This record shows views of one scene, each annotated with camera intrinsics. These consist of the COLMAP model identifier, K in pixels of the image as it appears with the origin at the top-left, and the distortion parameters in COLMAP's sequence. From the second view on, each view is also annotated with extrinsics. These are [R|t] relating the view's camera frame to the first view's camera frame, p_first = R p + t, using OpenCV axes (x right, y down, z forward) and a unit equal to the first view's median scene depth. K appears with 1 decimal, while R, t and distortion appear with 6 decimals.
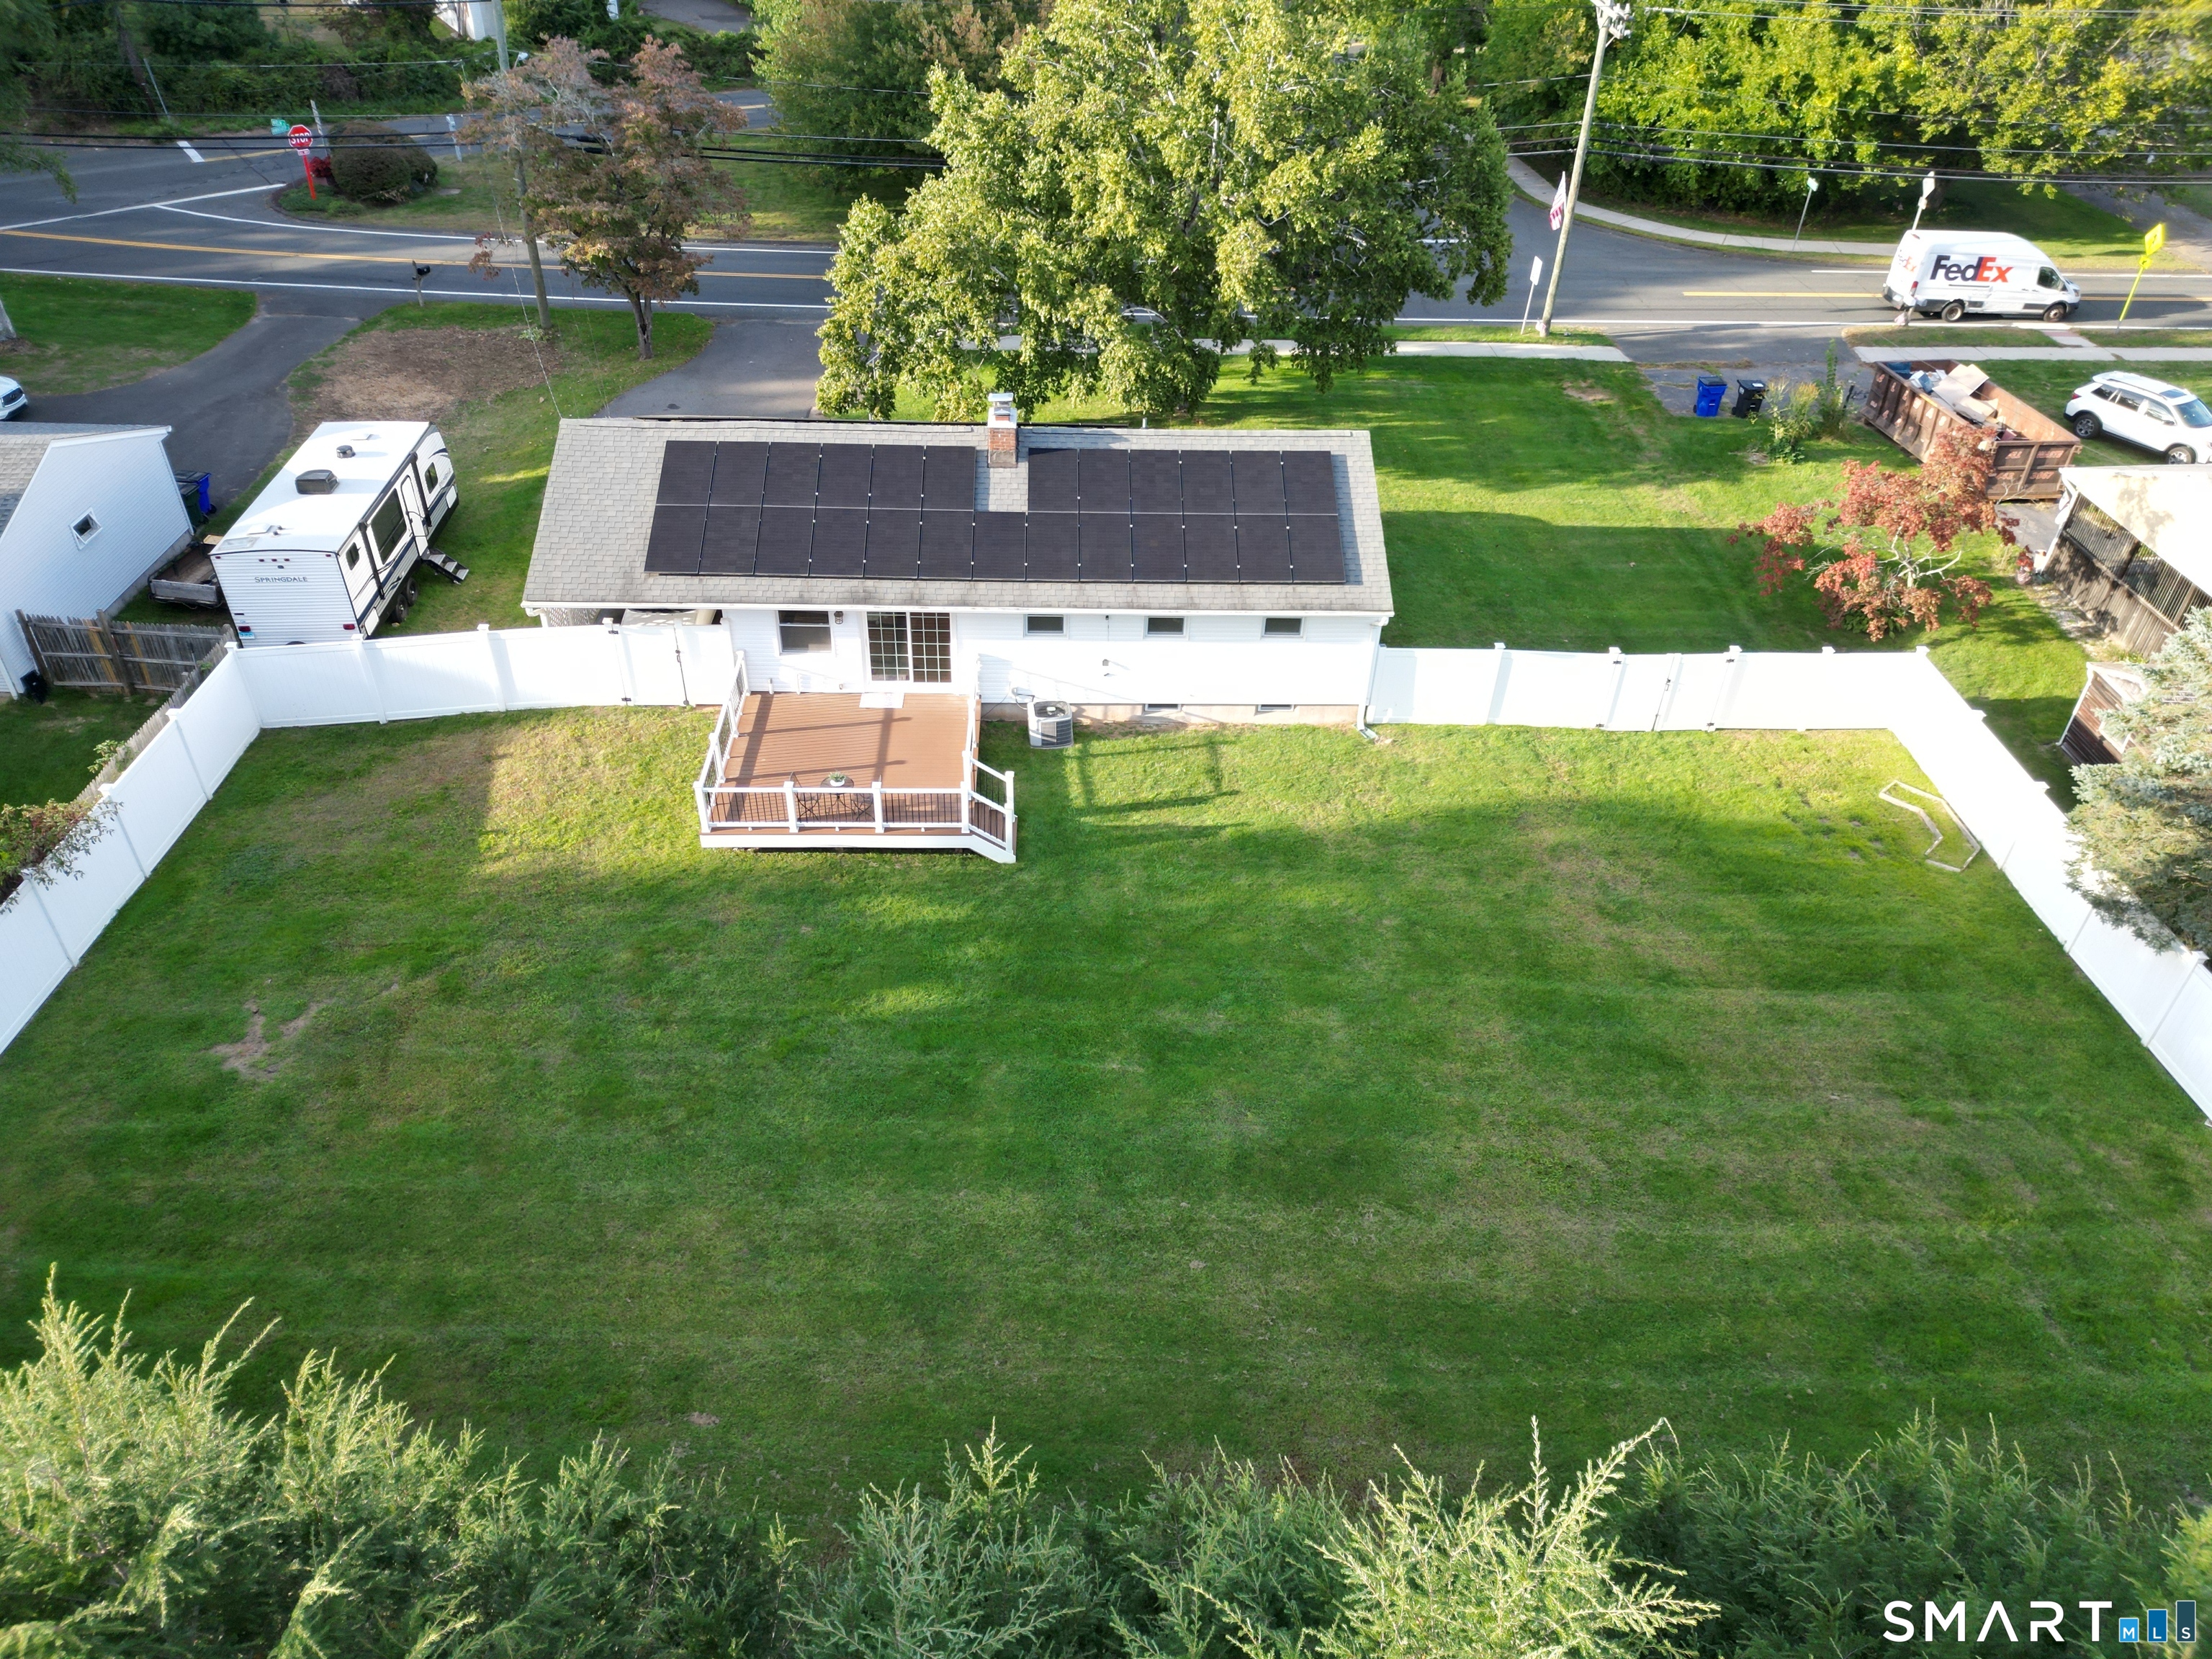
lens RADIAL K [[1540.0, 0, 1100.7], [0, 1540.0, 828.4], [0, 0, 1]] dist [0.079637, -0.080455]
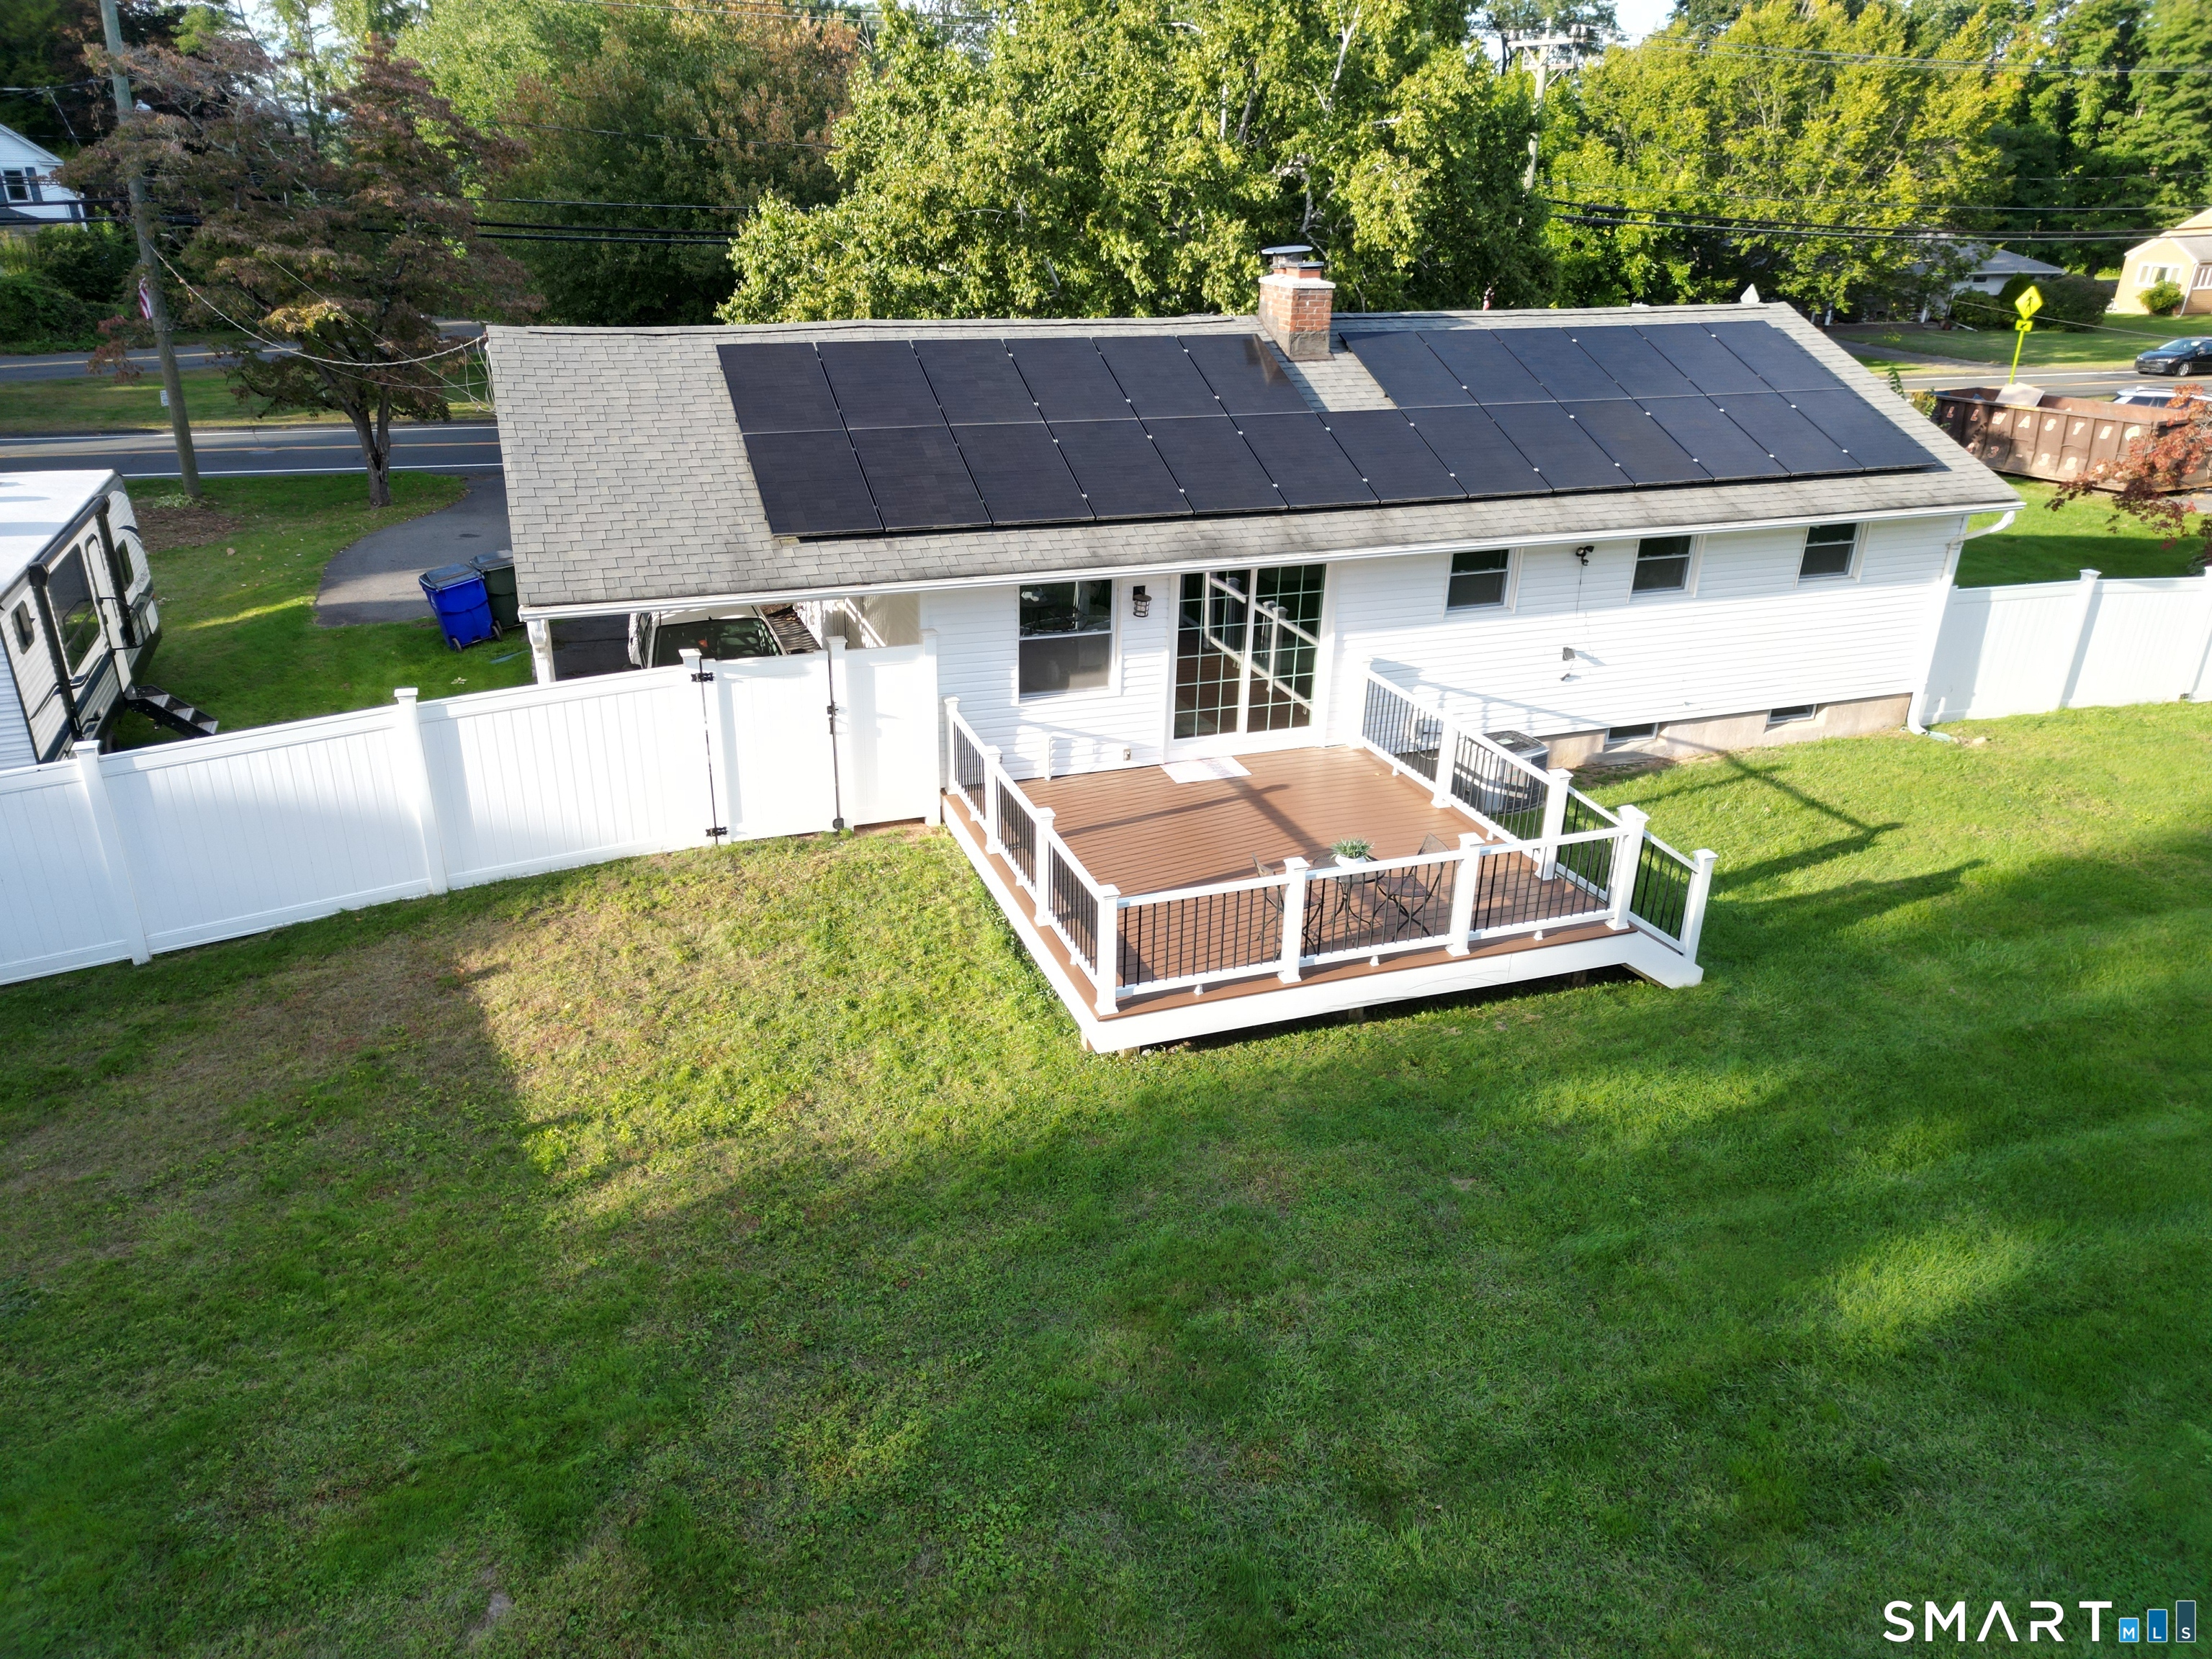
lens RADIAL K [[1540.0, 0, 1100.7], [0, 1540.0, 828.4], [0, 0, 1]] dist [0.079637, -0.080455]
pose [[0.949518, -0.132785, 0.284225, -0.330151], [0.193587, 0.960939, -0.197787, 0.032514], [-0.246860, 0.242824, 0.938134, 0.528738]]
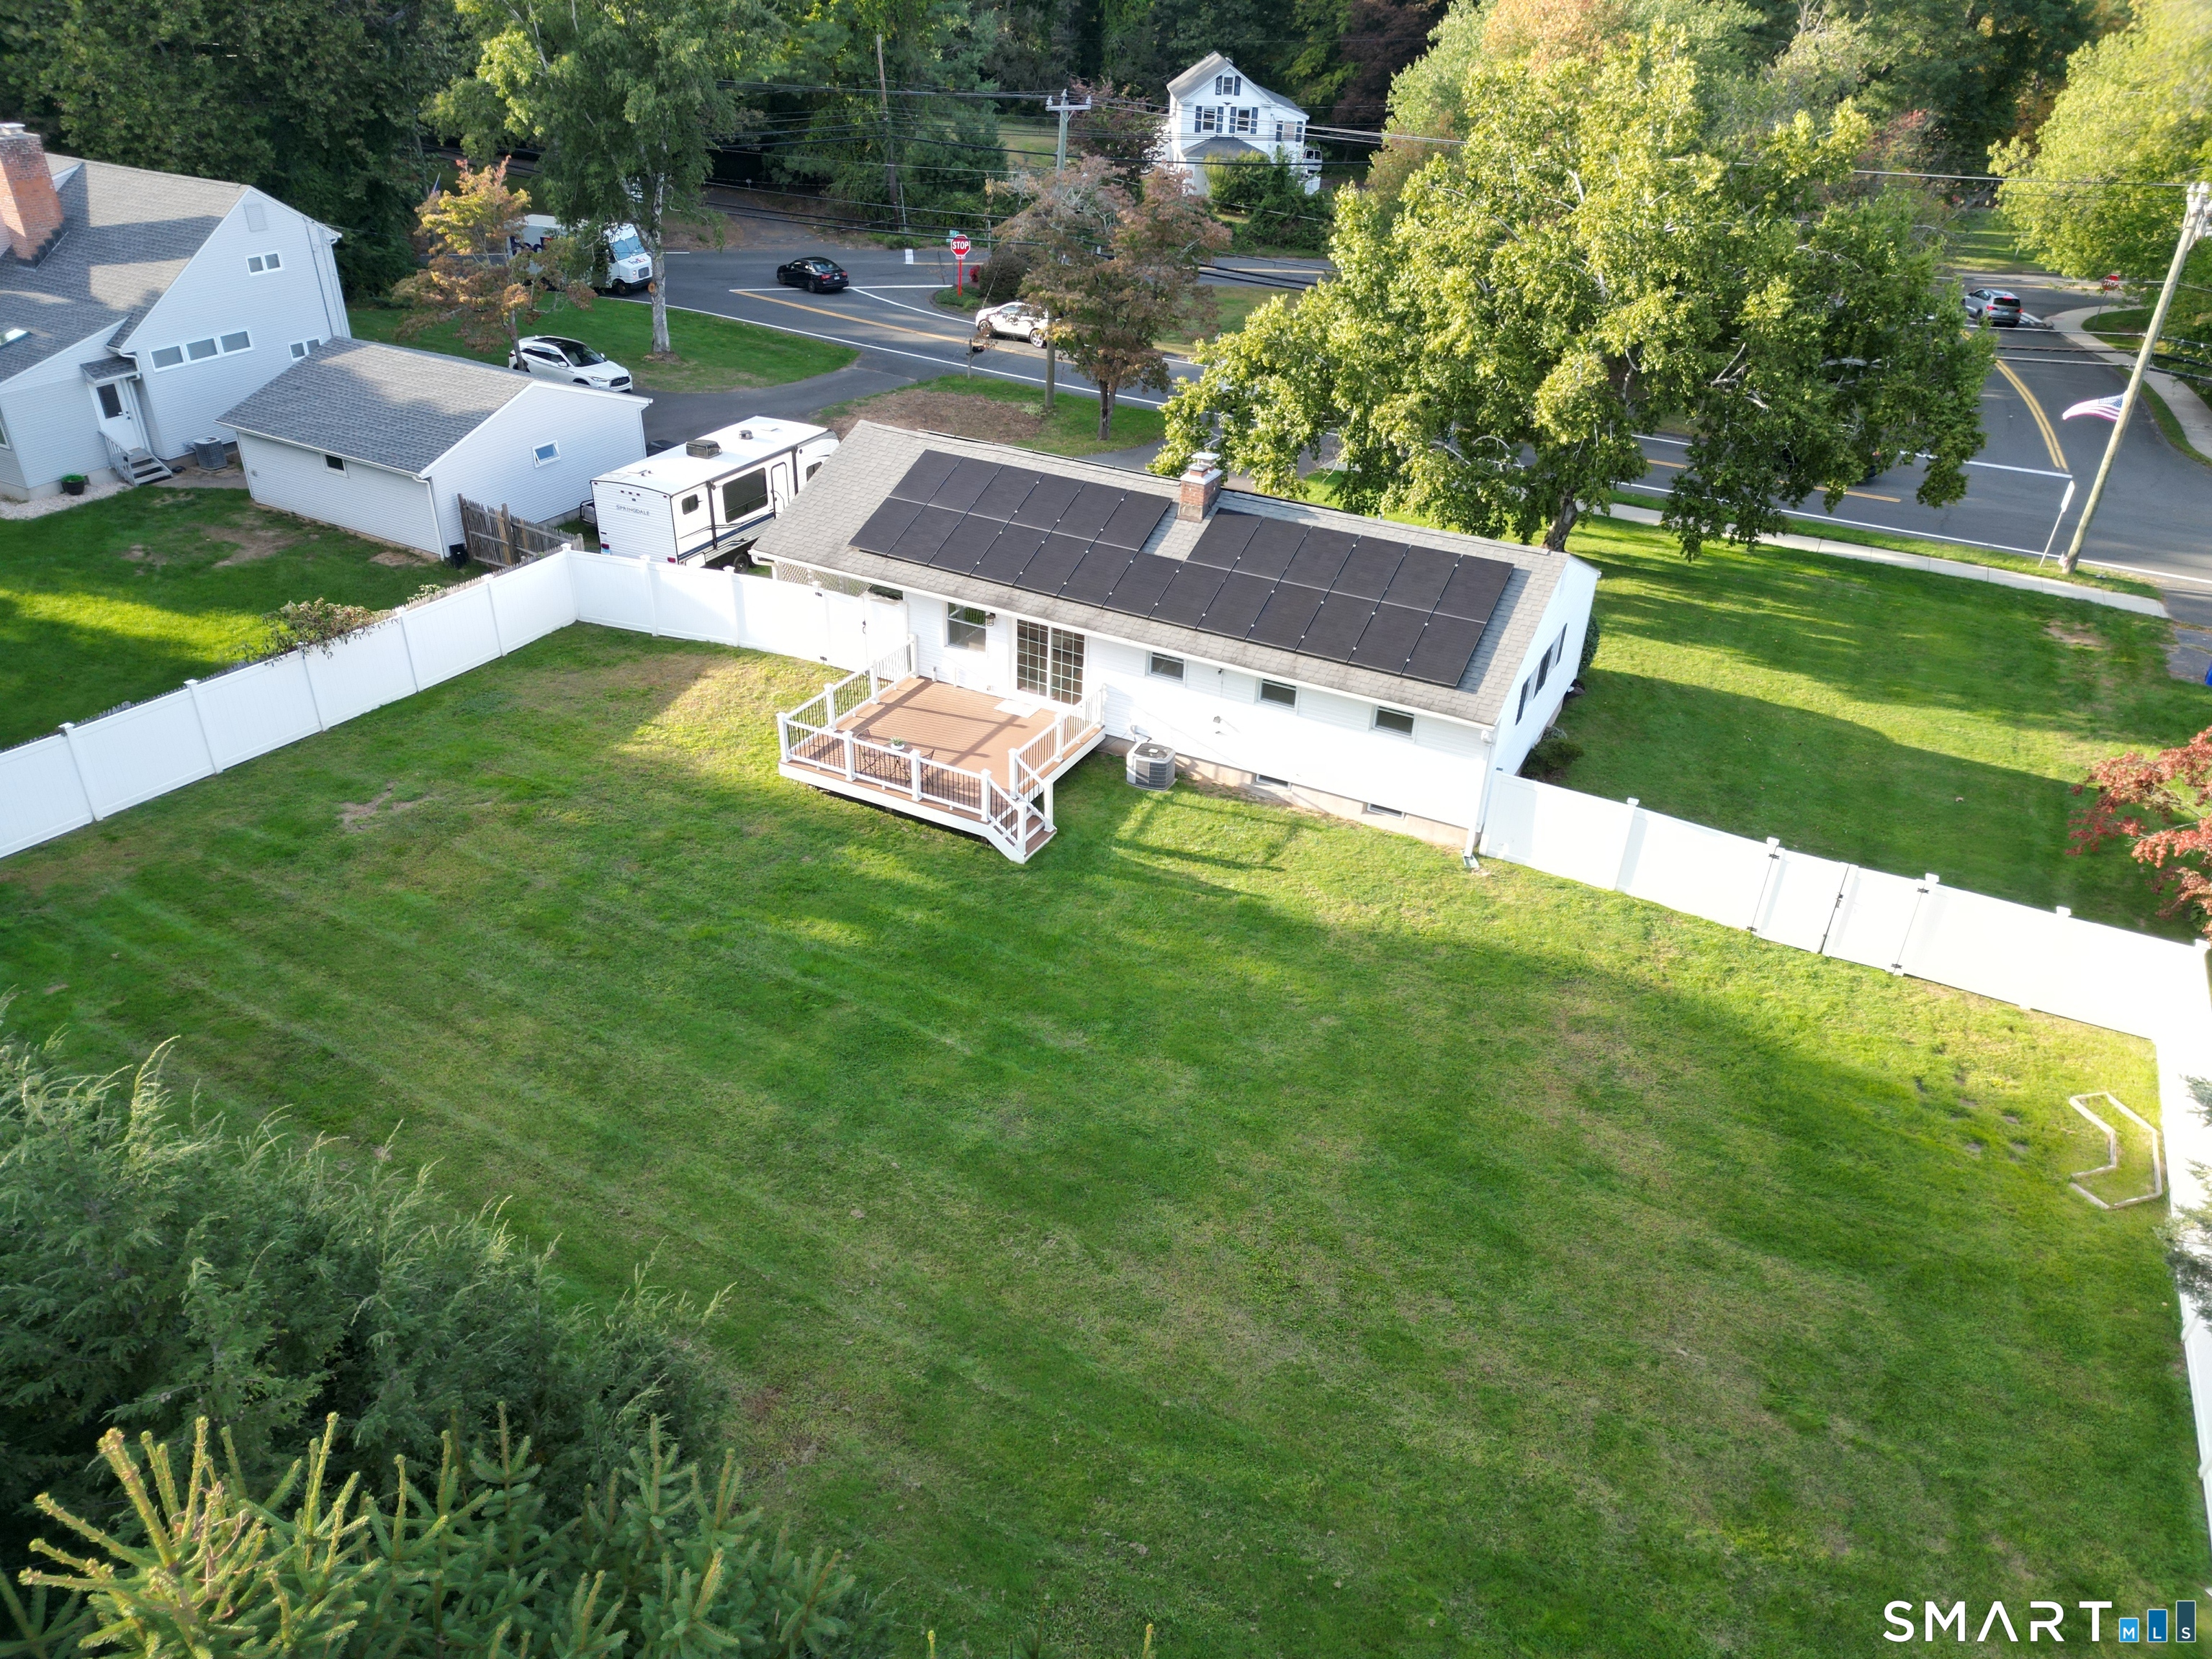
lens RADIAL K [[1540.0, 0, 1100.7], [0, 1540.0, 828.4], [0, 0, 1]] dist [0.079637, -0.080455]
pose [[0.874655, 0.249088, -0.415854, 0.369953], [-0.298461, 0.952713, -0.057091, 0.038819], [0.381968, 0.174052, 0.907638, 0.080588]]
